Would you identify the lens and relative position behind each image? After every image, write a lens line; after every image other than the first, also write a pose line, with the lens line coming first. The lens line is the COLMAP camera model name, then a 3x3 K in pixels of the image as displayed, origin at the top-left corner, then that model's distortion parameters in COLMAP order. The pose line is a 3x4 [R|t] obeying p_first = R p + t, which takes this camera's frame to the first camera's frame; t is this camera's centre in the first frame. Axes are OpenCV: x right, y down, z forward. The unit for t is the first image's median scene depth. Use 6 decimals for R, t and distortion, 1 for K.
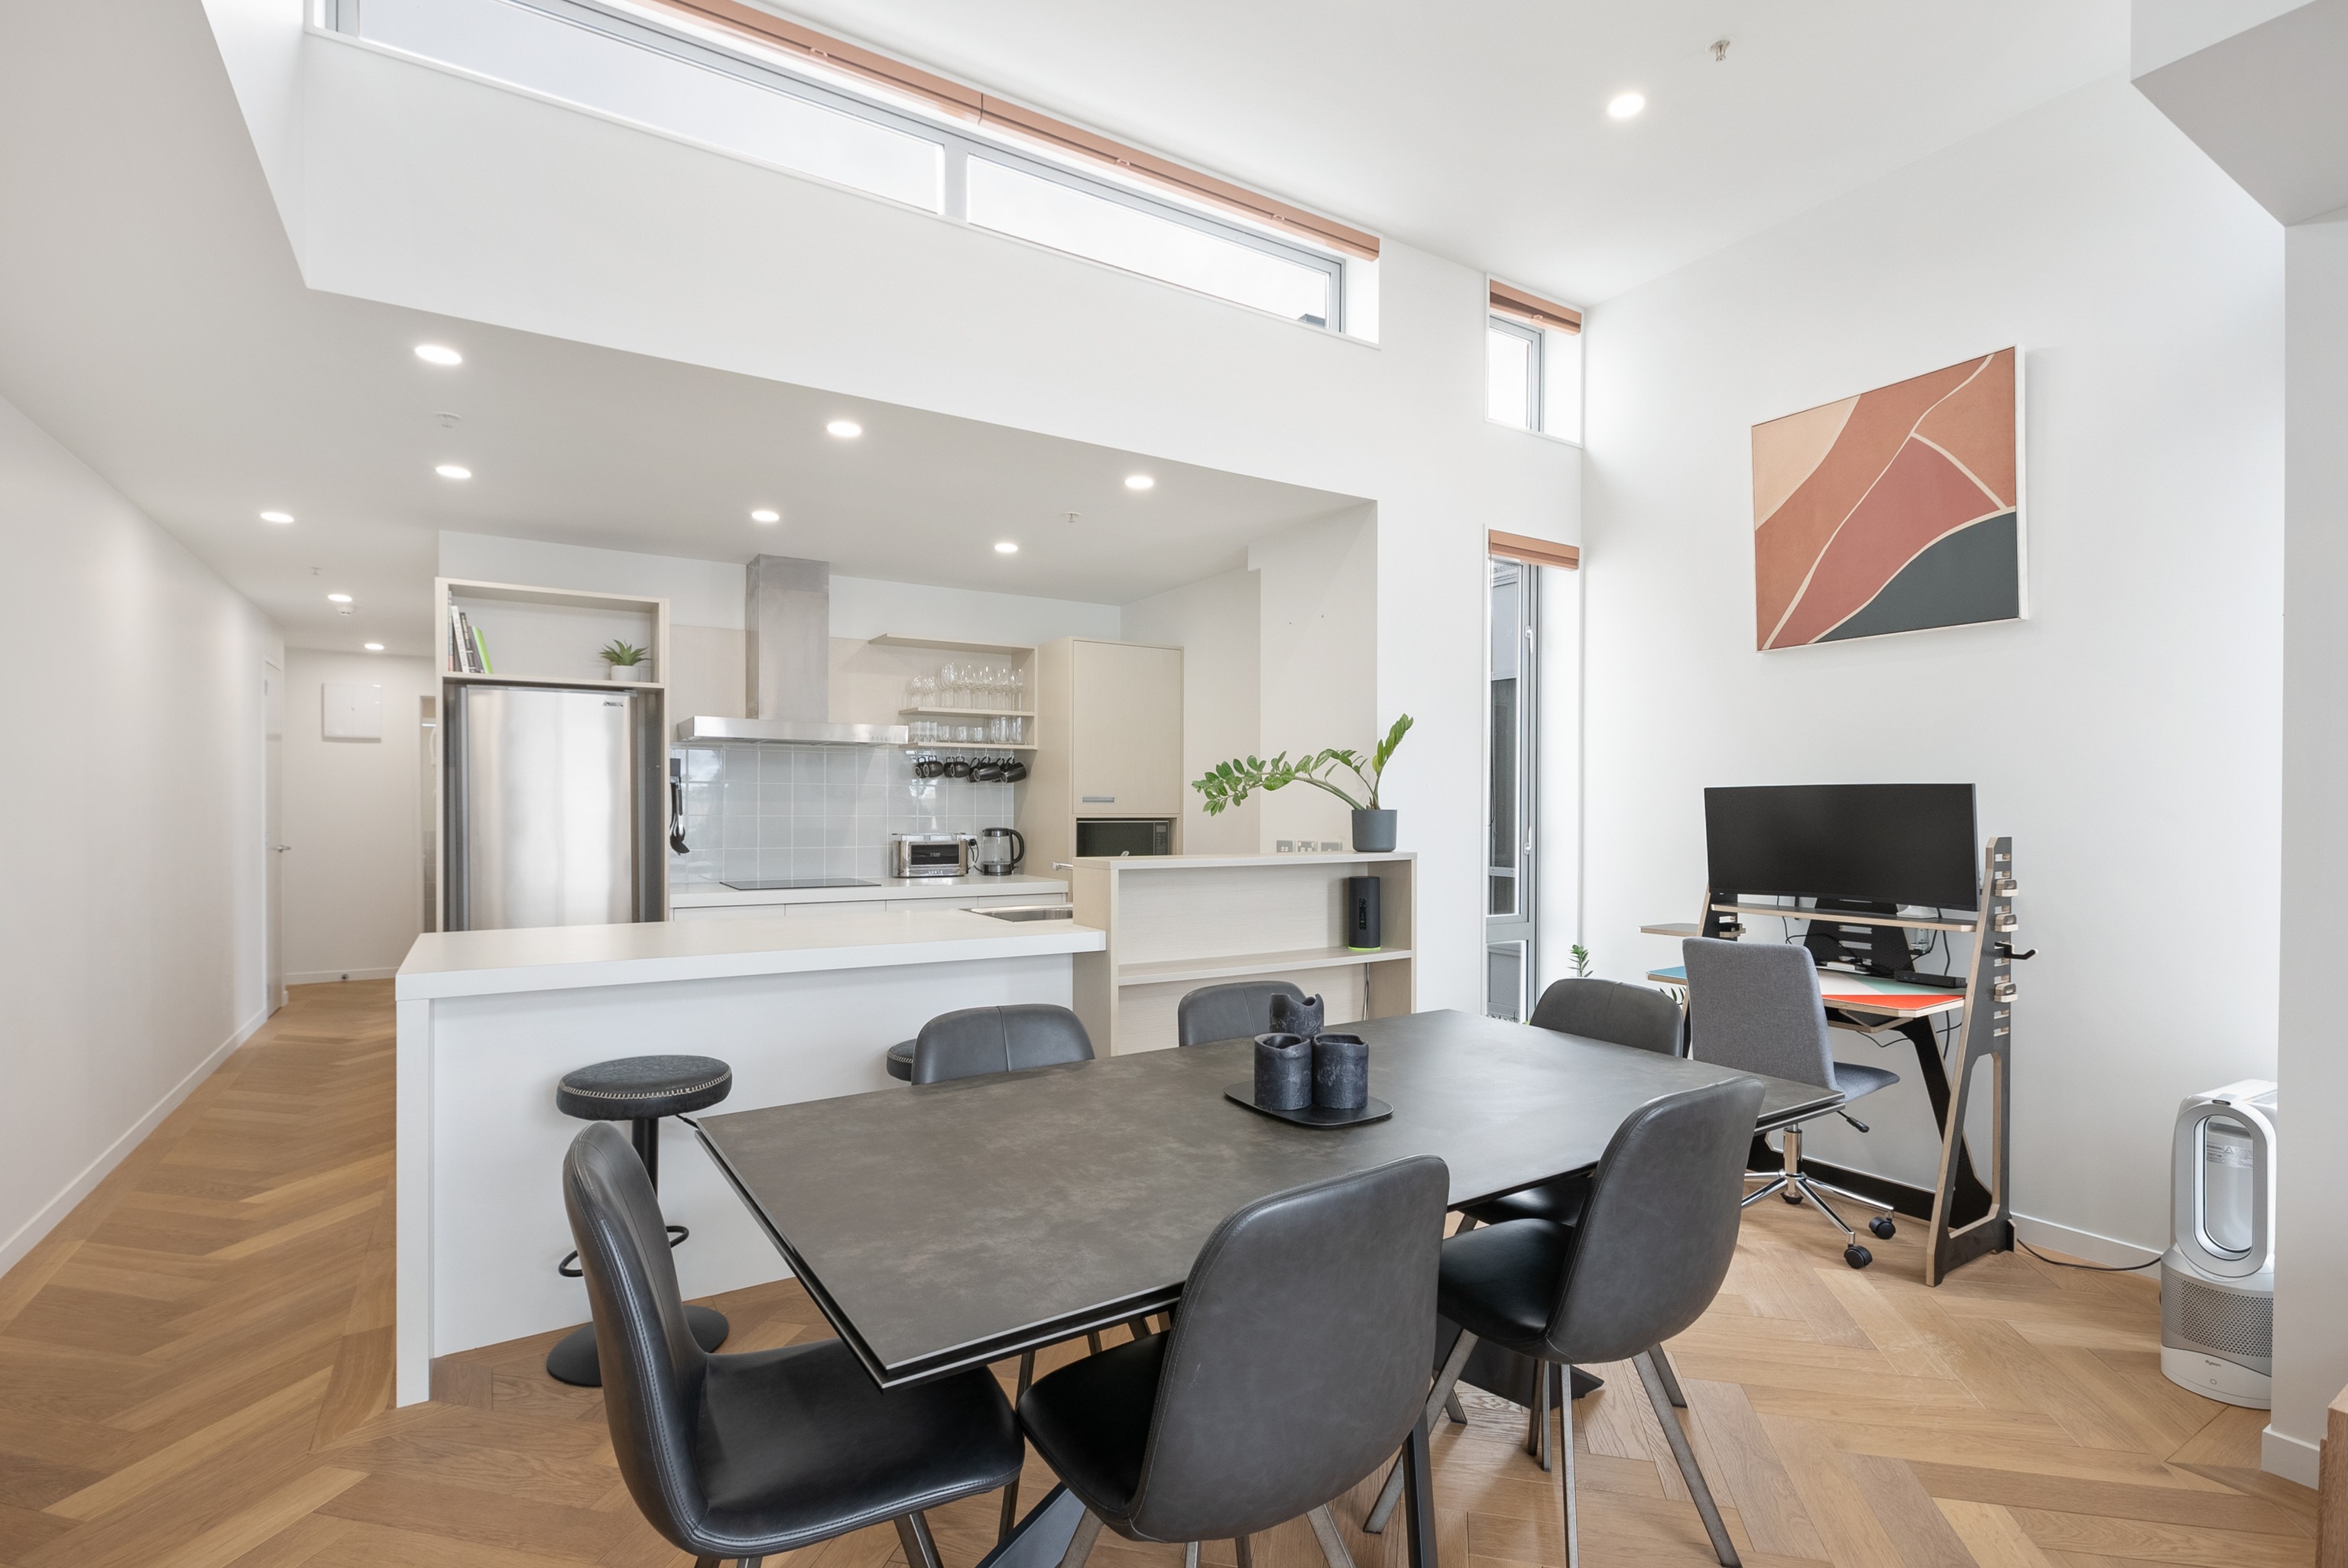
lens RADIAL K [[1110.8, 0, 1181.9], [0, 1110.8, 817.8], [0, 0, 1]] dist [-0.000463, 0.000179]
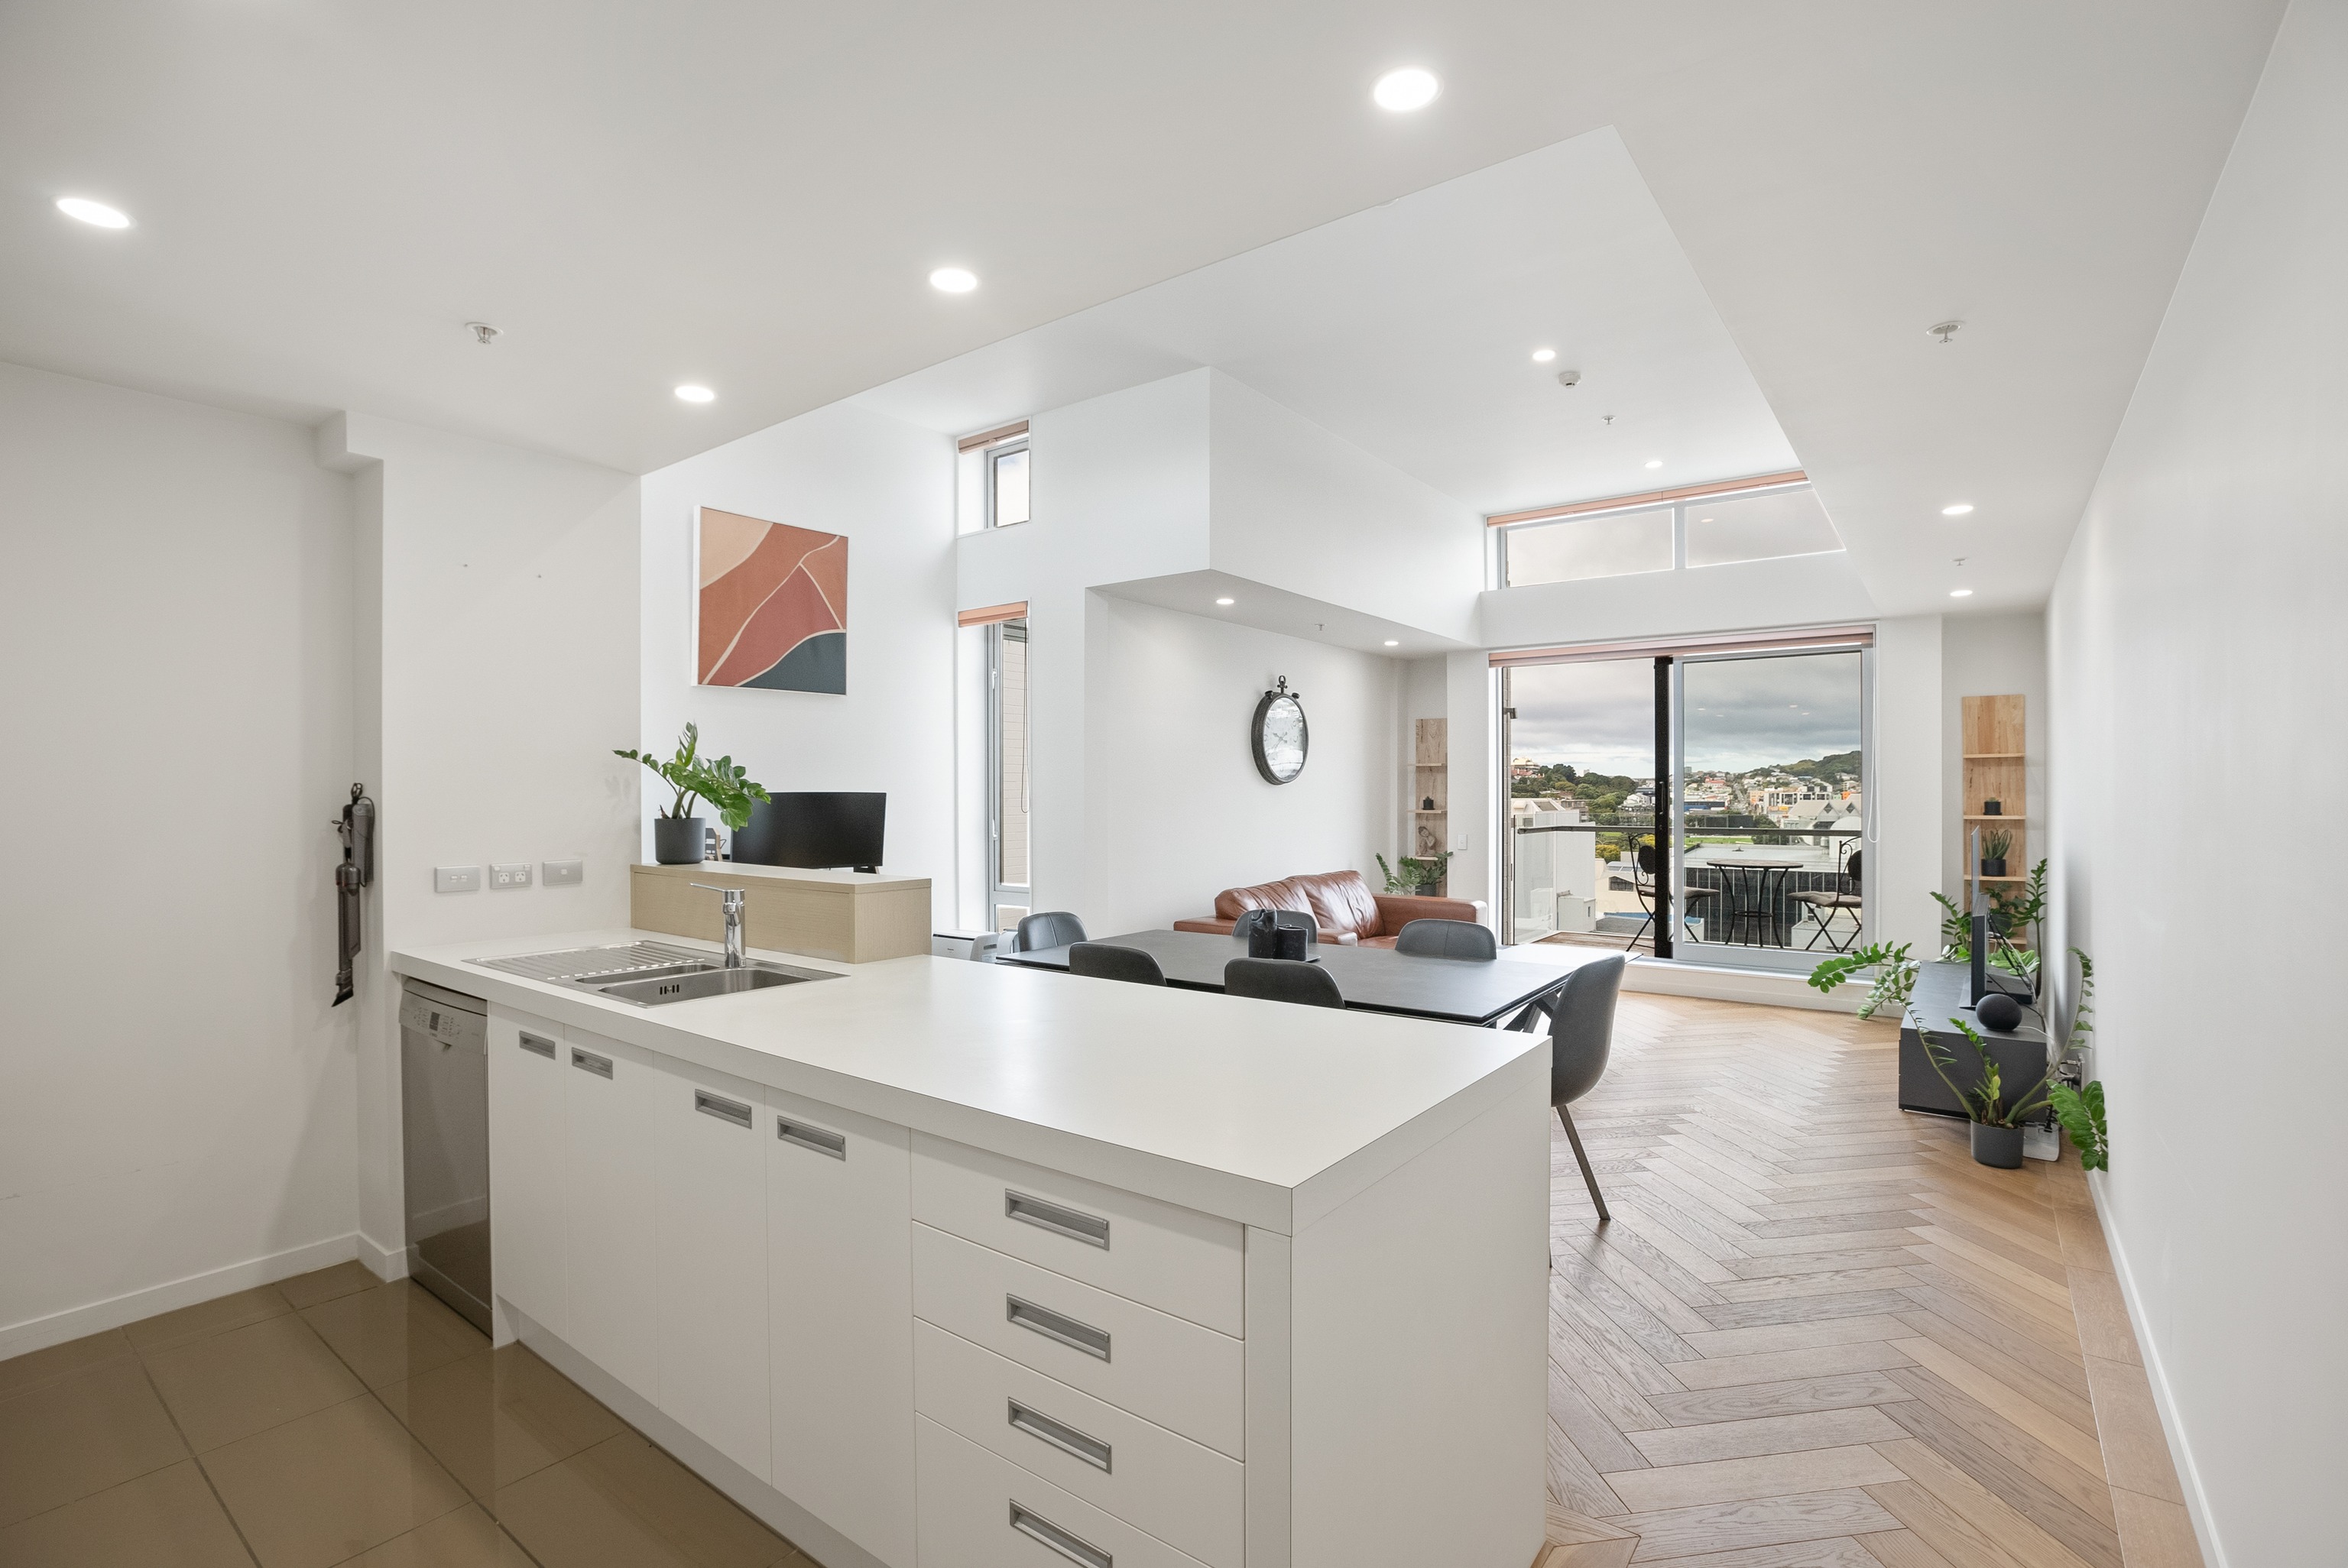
lens RADIAL K [[1083.5, 0, 1183.7], [0, 1083.5, 790.3], [0, 0, 1]] dist [-0.040537, -0.000026]
pose [[-0.369412, -0.002218, 0.929263, -0.809351], [0.012178, 0.999900, 0.007228, -0.031355], [-0.929186, 0.013987, -0.369348, 0.928727]]
